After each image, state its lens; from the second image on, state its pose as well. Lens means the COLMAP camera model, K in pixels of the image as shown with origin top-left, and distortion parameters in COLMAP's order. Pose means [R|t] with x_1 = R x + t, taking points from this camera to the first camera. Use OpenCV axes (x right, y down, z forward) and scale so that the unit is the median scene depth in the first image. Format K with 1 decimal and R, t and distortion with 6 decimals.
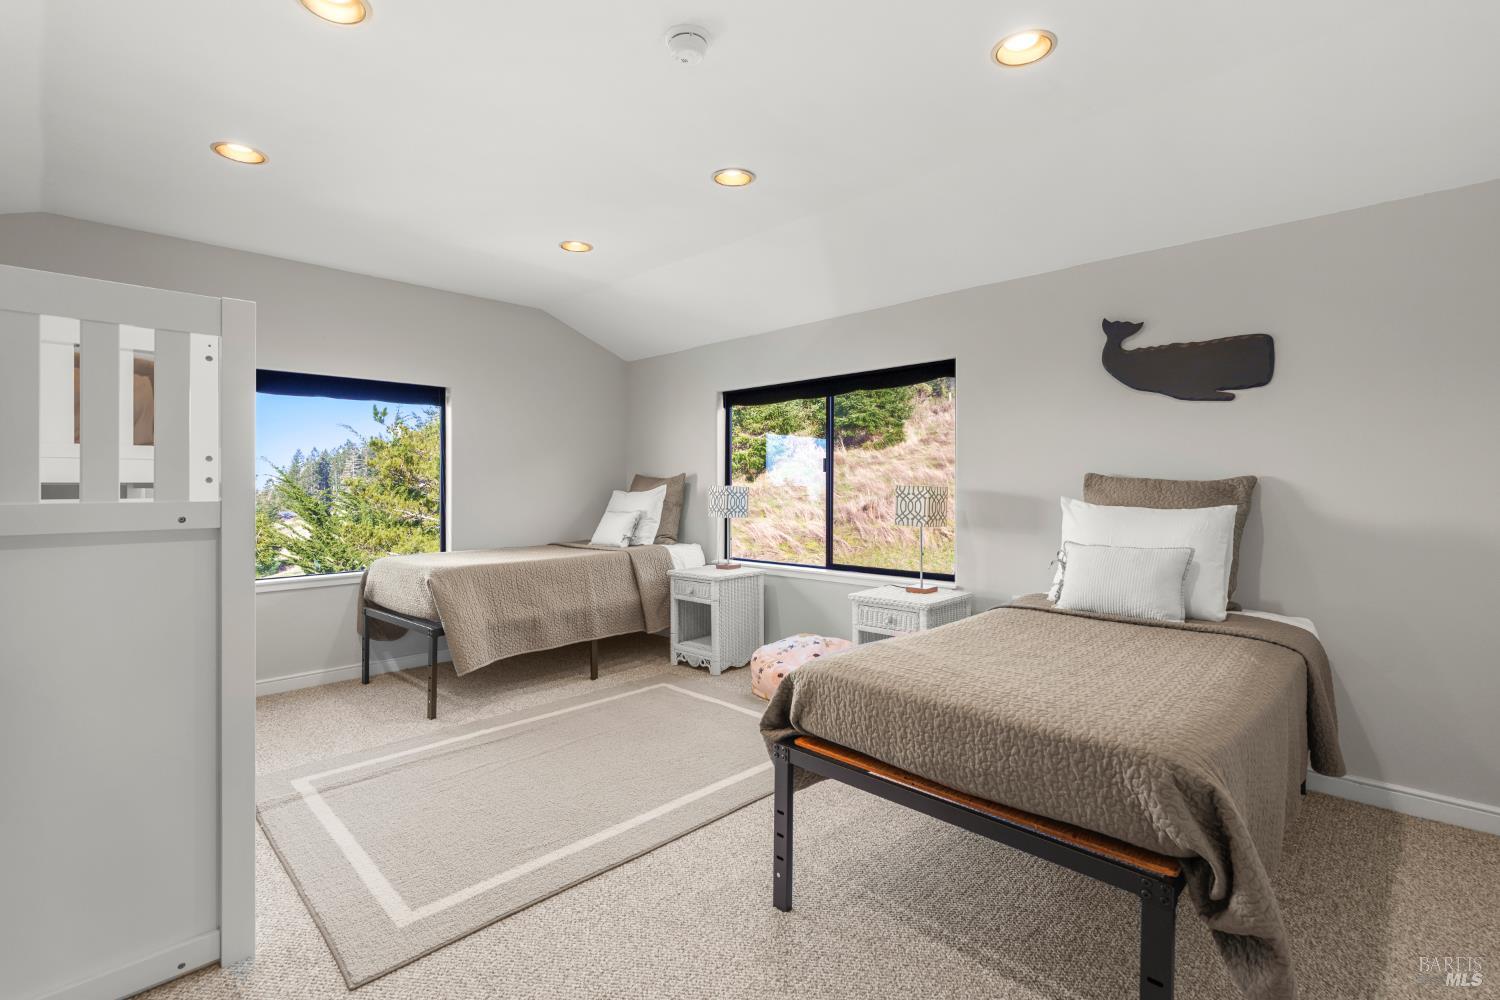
lens RADIAL K [[672.7, 0, 749.9], [0, 672.7, 495.1], [0, 0, 1]] dist [-0.005712, 0.001559]
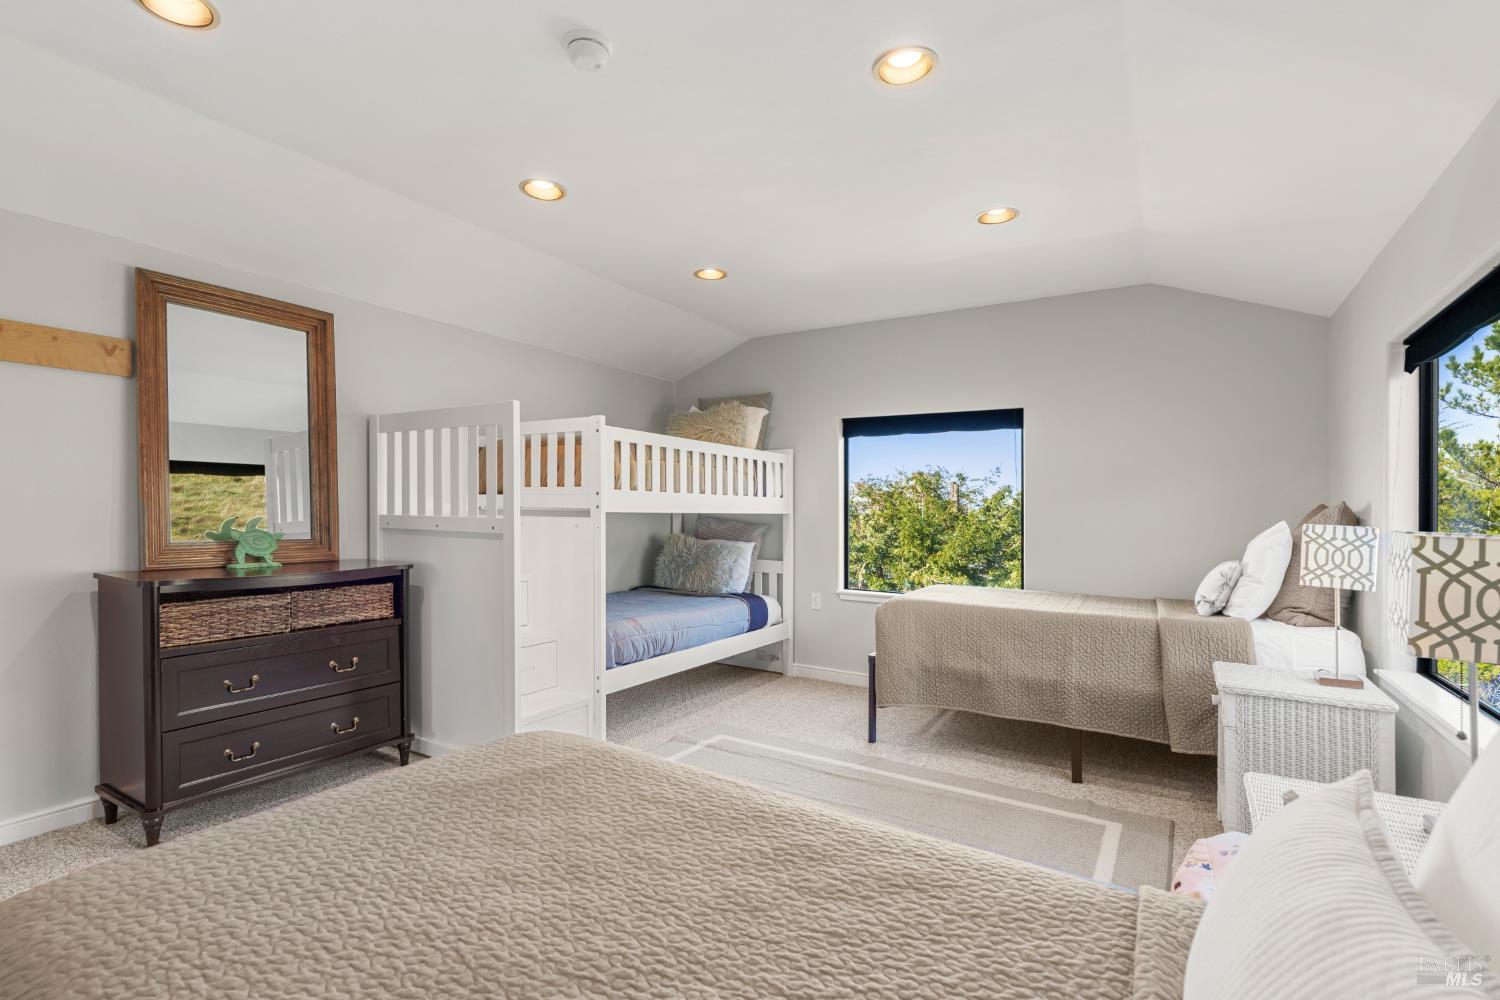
lens RADIAL K [[703.1, 0, 746.2], [0, 703.1, 518.9], [0, 0, 1]] dist [-0.000130, 0.000425]
pose [[0.219378, 0.024890, -0.975322, 0.505524], [-0.030590, 0.999359, 0.018623, -0.021021], [0.975160, 0.025750, 0.219999, 0.547778]]
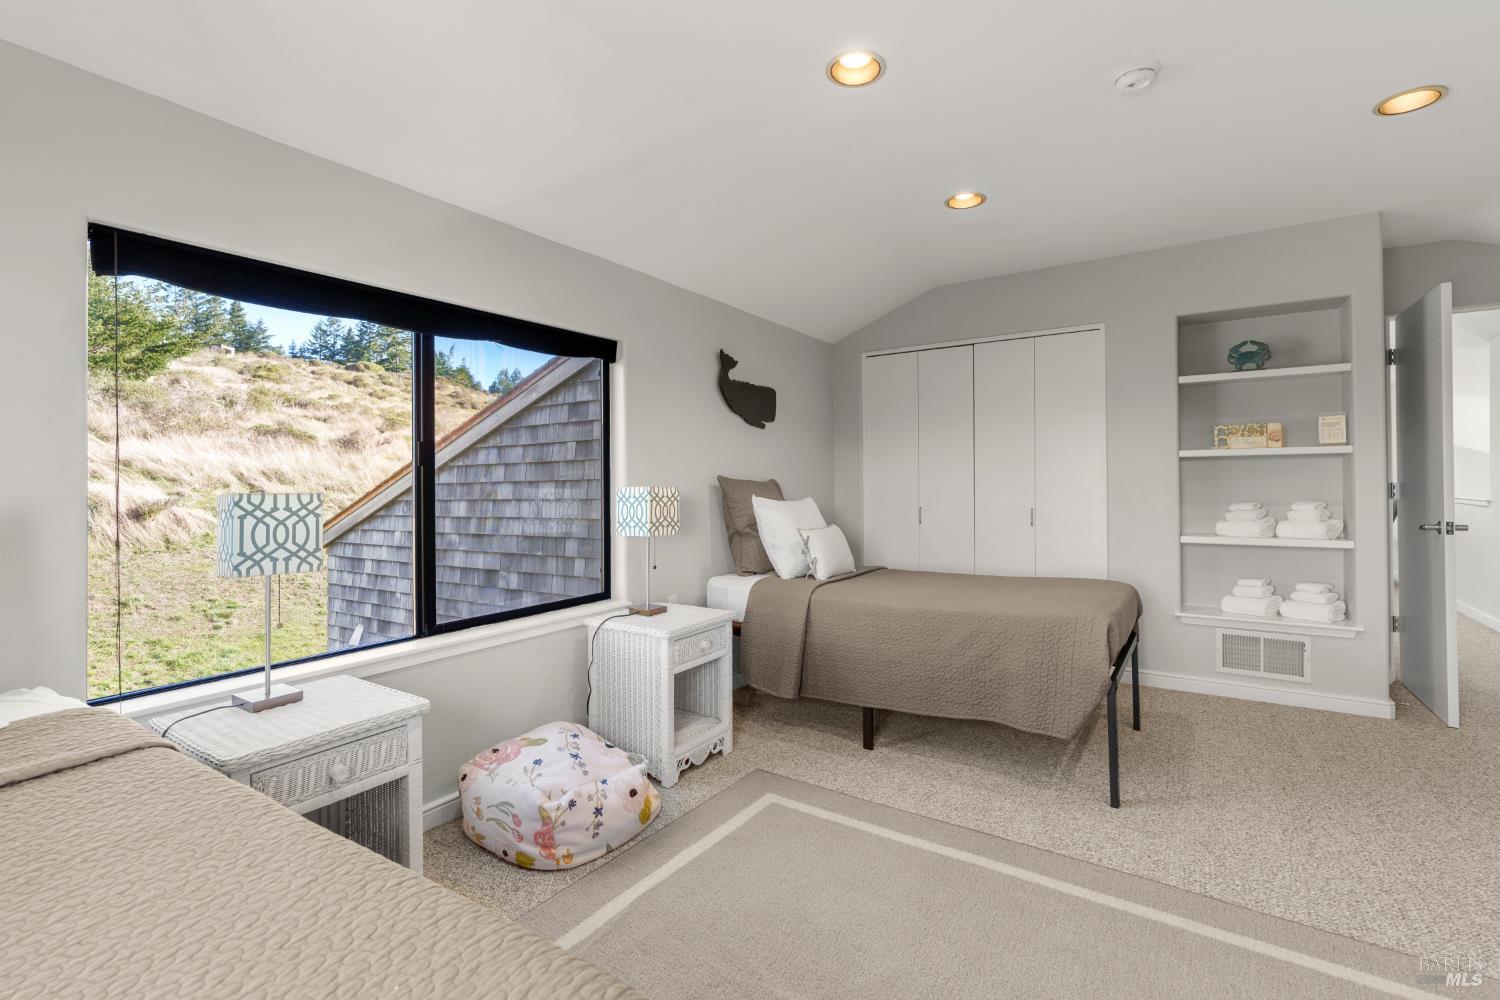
lens RADIAL K [[672.7, 0, 749.9], [0, 672.7, 495.1], [0, 0, 1]] dist [-0.005712, 0.001559]
pose [[-0.164259, -0.007801, 0.986386, -0.601026], [0.033464, 0.999349, 0.013476, -0.011342], [-0.985850, 0.035222, -0.163891, 1.019150]]
